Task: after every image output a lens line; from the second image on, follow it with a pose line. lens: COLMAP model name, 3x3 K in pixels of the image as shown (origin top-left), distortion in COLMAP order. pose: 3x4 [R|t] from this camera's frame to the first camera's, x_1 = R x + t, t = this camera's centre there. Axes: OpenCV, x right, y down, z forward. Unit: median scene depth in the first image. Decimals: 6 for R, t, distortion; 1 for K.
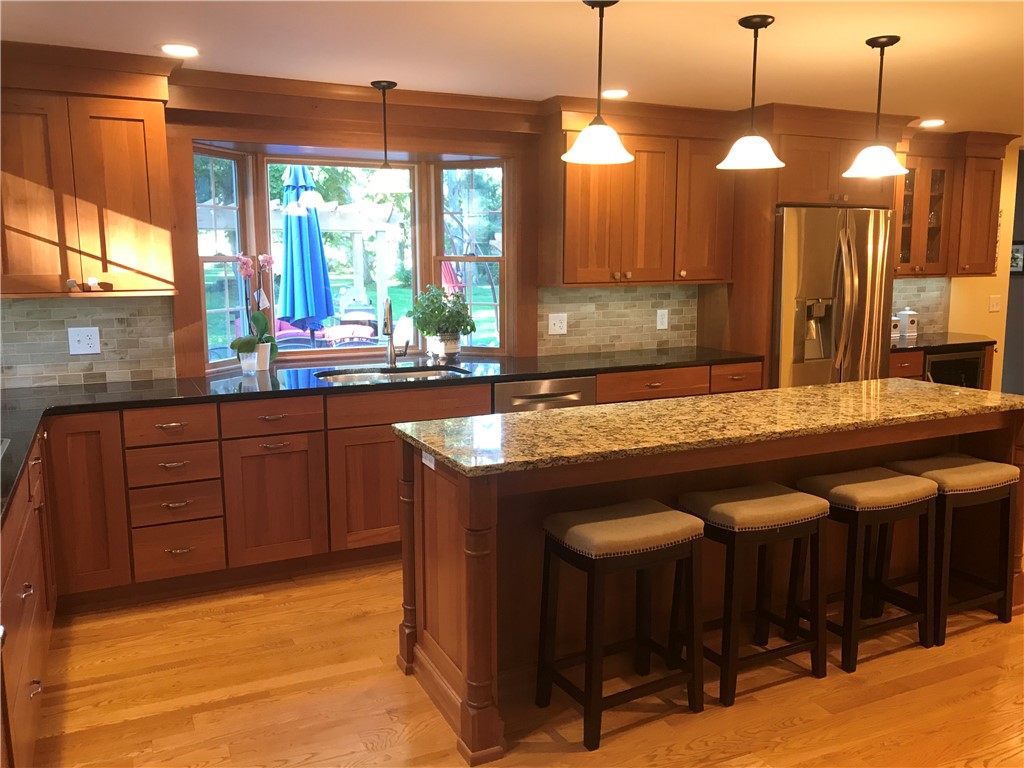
lens RADIAL K [[840.7, 0, 506.9], [0, 840.7, 385.9], [0, 0, 1]] dist [0.016982, -0.001839]
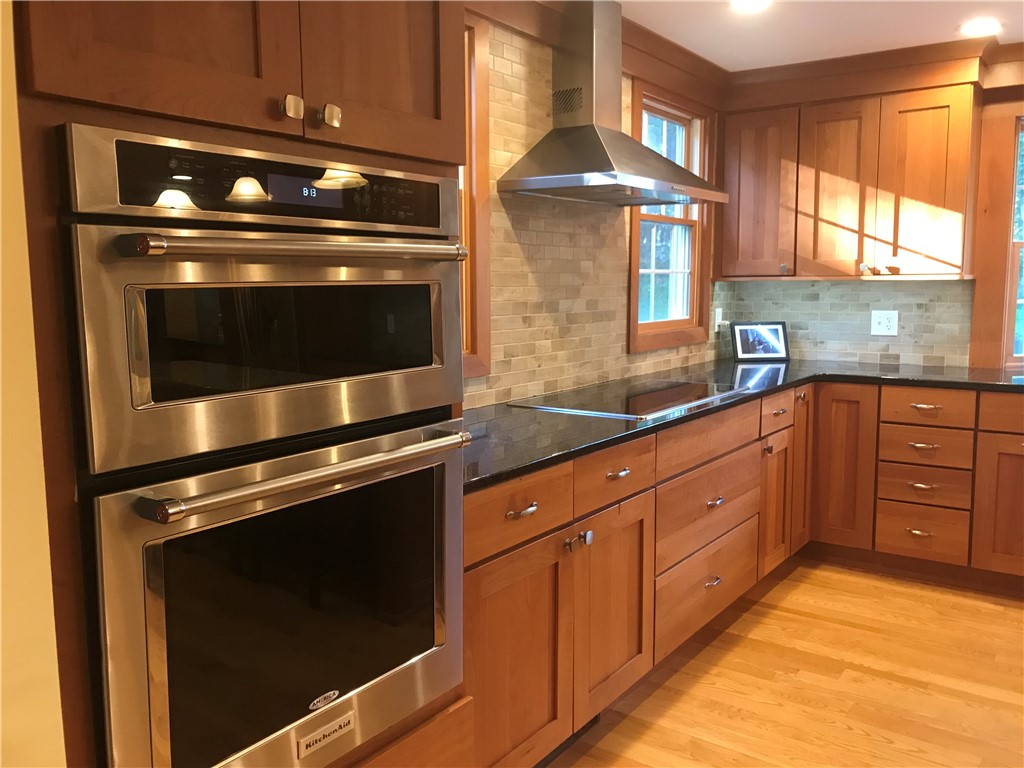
lens RADIAL K [[840.7, 0, 538.0], [0, 840.7, 387.4], [0, 0, 1]] dist [0.016982, -0.001839]
pose [[0.491337, 0.109595, -0.864047, 0.237726], [-0.127731, 0.990392, 0.052986, 0.029333], [0.861553, 0.084331, 0.500615, 0.092299]]
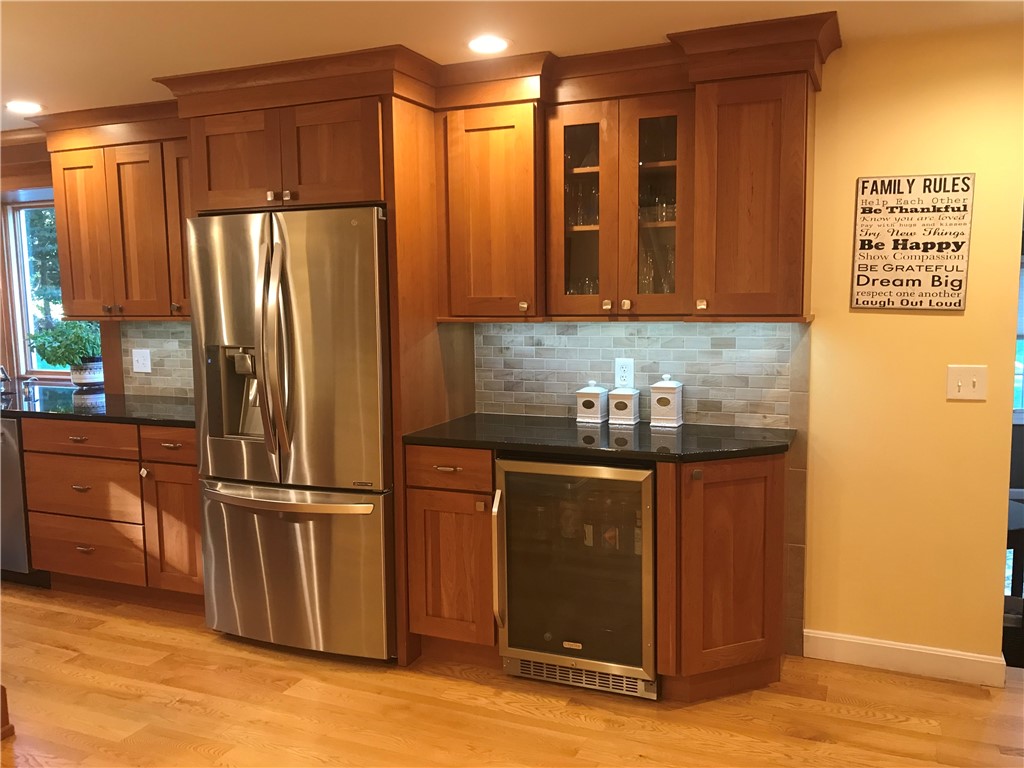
lens RADIAL K [[840.7, 0, 519.5], [0, 840.7, 376.5], [0, 0, 1]] dist [0.016982, -0.001839]
pose [[0.655319, 0.073034, -0.751813, 1.373120], [-0.104574, 0.994502, 0.005459, -0.141981], [0.748079, 0.075043, 0.659353, 0.963425]]
